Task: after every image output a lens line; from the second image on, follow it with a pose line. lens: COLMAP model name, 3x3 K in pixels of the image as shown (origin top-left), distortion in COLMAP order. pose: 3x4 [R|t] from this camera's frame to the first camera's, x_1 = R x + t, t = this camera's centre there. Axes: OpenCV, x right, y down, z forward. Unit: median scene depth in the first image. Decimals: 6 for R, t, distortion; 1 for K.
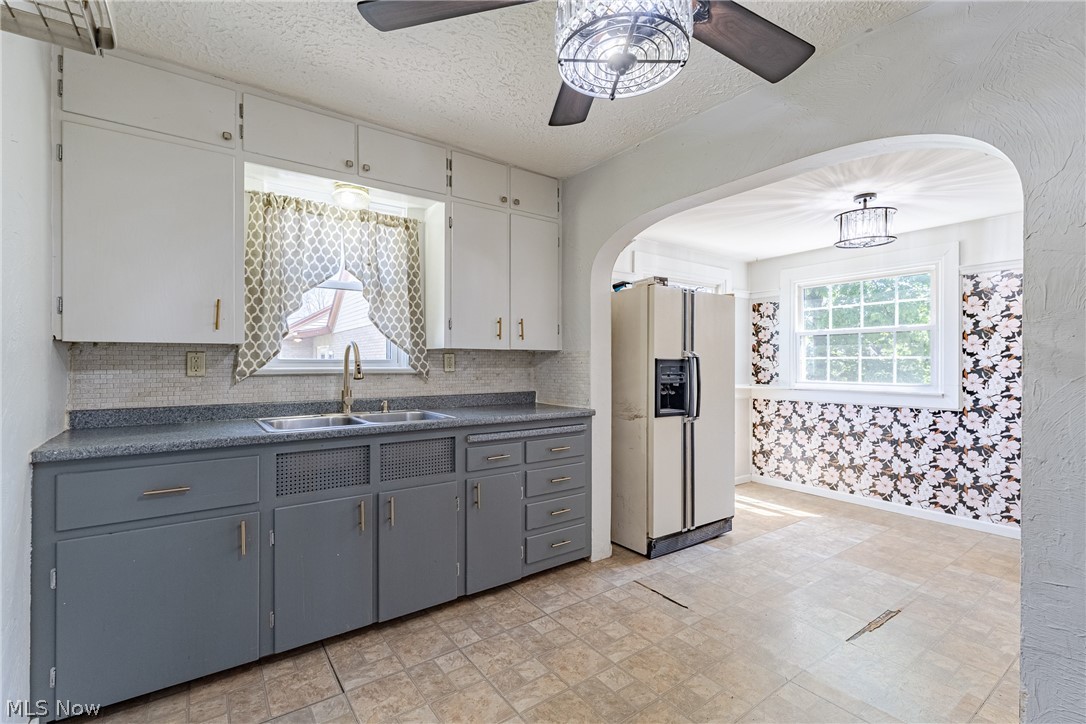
lens RADIAL K [[494.5, 0, 537.4], [0, 494.5, 361.6], [0, 0, 1]] dist [-0.001657, -0.000827]
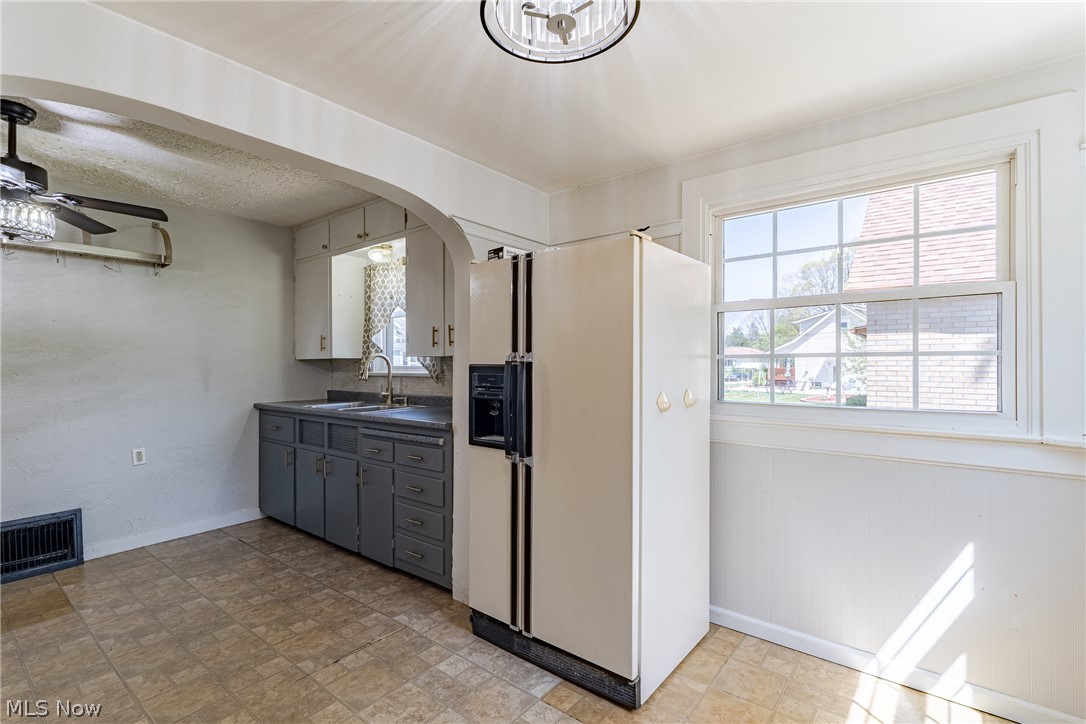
lens RADIAL K [[494.5, 0, 537.3], [0, 494.5, 366.9], [0, 0, 1]] dist [-0.001657, -0.000827]
pose [[0.272350, 0.001148, -0.962198, 1.097805], [0.005859, 0.999979, 0.002851, -0.004552], [0.962180, -0.006414, 0.272337, 1.008190]]
